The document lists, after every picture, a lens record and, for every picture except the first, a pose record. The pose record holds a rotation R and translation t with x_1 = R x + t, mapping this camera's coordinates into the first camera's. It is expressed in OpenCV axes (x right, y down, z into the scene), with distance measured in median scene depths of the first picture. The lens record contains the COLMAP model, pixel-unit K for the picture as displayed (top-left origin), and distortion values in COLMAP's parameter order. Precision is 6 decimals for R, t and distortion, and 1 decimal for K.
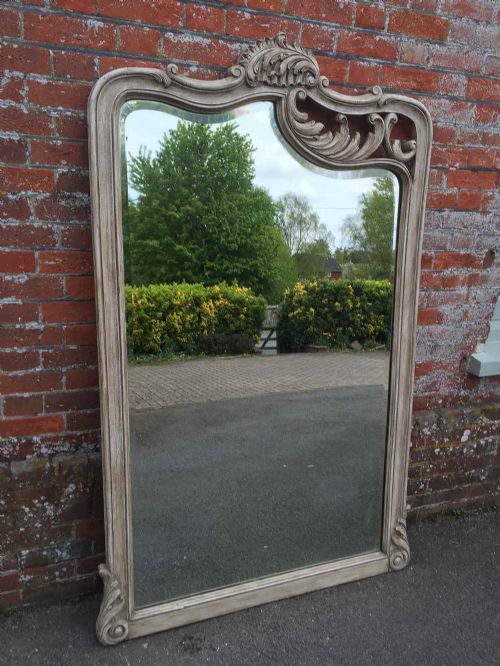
lens RADIAL K [[512.2, 0, 246.6], [0, 512.2, 320.3], [0, 0, 1]] dist [0.068267, -0.076040]
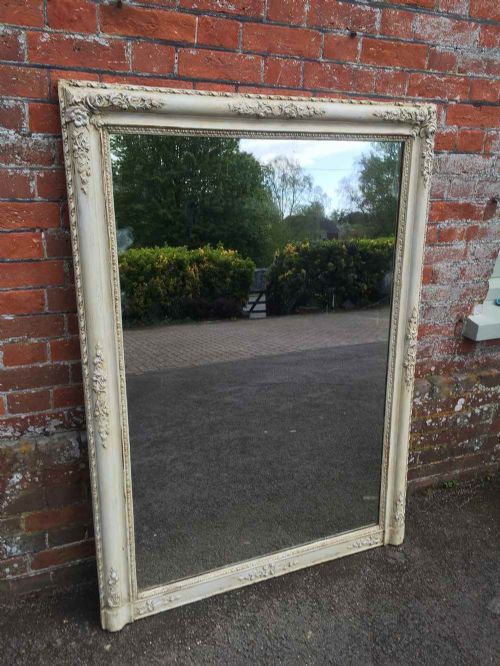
lens RADIAL K [[516.8, 0, 243.6], [0, 516.8, 321.1], [0, 0, 1]] dist [0.069256, -0.079424]
pose [[0.999610, -0.016719, 0.022360, 0.021326], [0.015039, 0.997197, 0.073295, 0.000882], [-0.023522, -0.072930, 0.997060, 0.097725]]
